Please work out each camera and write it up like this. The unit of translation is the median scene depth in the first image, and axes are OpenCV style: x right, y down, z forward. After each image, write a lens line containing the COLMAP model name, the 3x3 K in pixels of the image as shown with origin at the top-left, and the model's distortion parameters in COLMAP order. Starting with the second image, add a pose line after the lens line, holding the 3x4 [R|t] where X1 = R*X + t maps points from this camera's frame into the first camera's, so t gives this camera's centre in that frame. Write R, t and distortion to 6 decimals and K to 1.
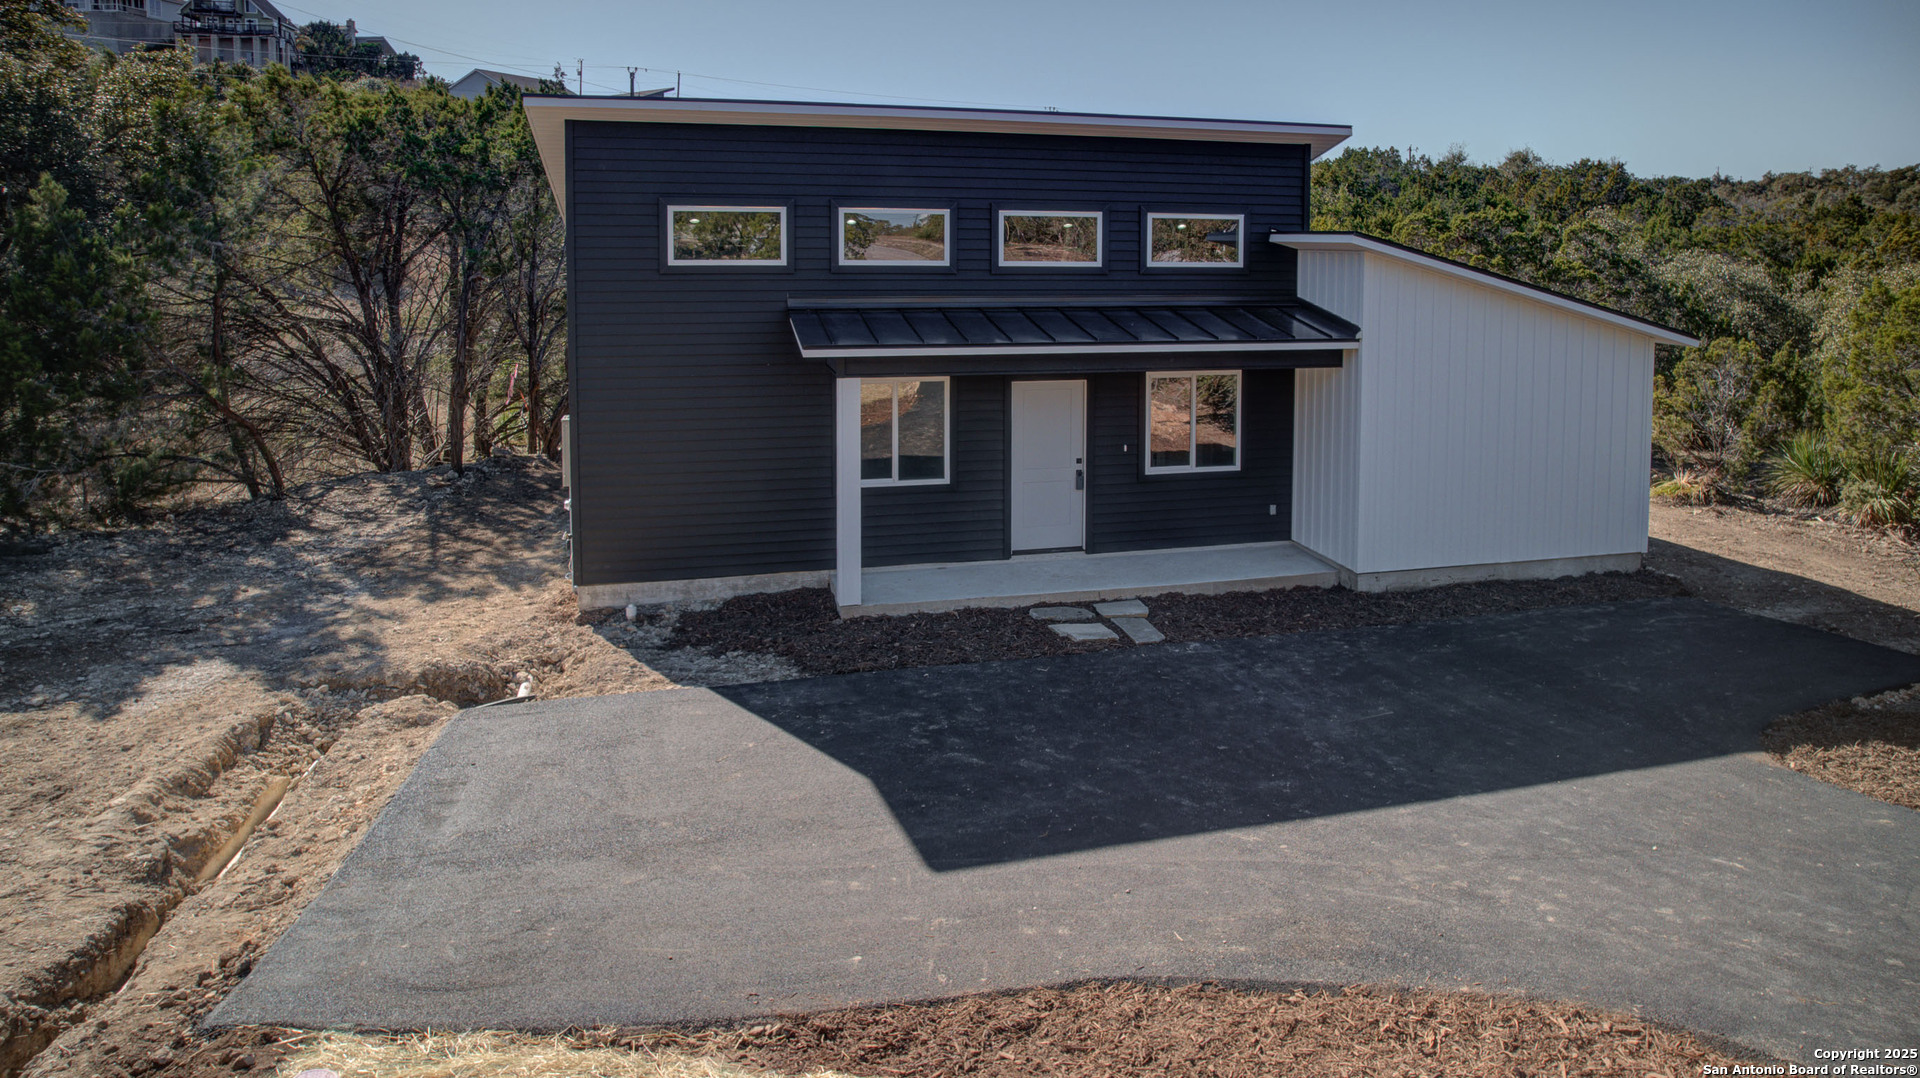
lens RADIAL K [[1143.2, 0, 1015.6], [0, 1143.2, 495.8], [0, 0, 1]] dist [-0.050055, 0.033968]
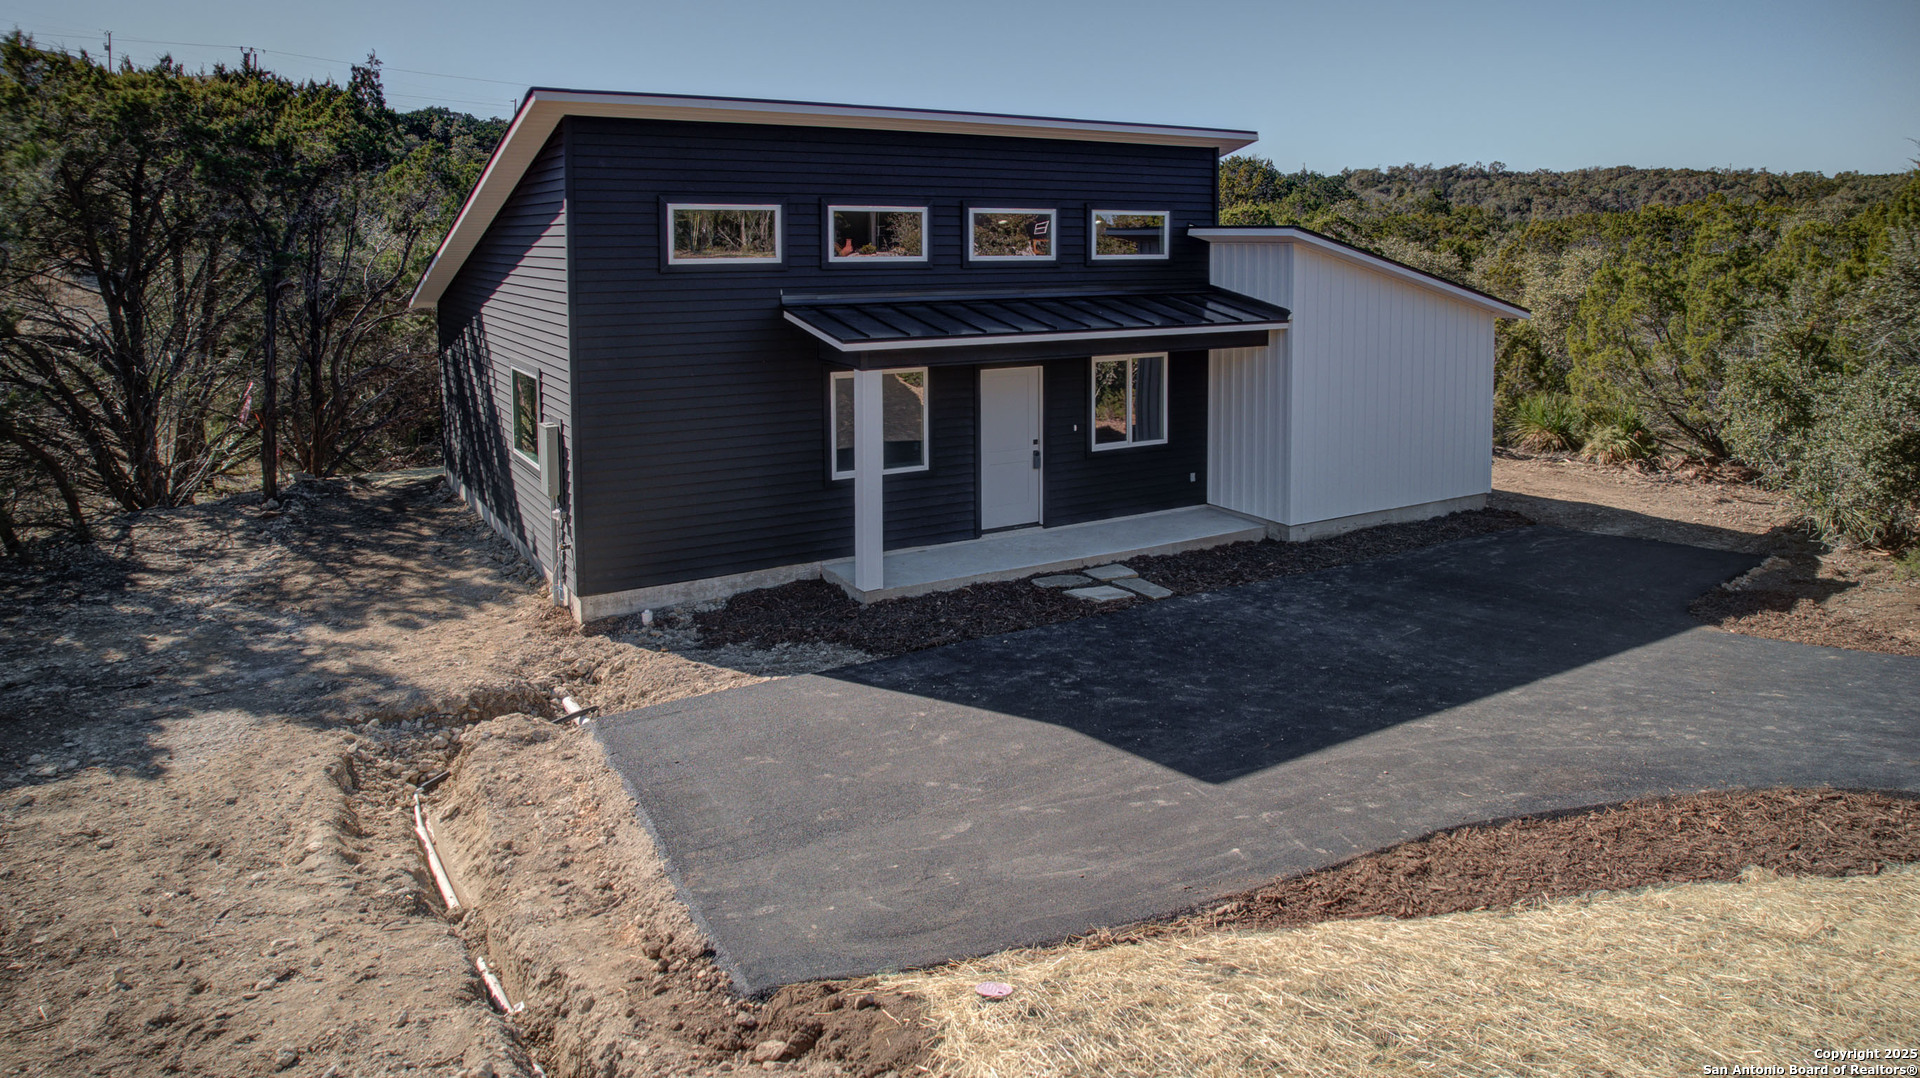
lens RADIAL K [[1143.2, 0, 1015.6], [0, 1143.2, 495.8], [0, 0, 1]] dist [-0.050055, 0.033968]
pose [[0.962679, -0.066735, 0.262289, -0.262901], [0.065491, 0.997762, 0.013492, 0.004609], [-0.262603, 0.004189, 0.964895, -0.031042]]
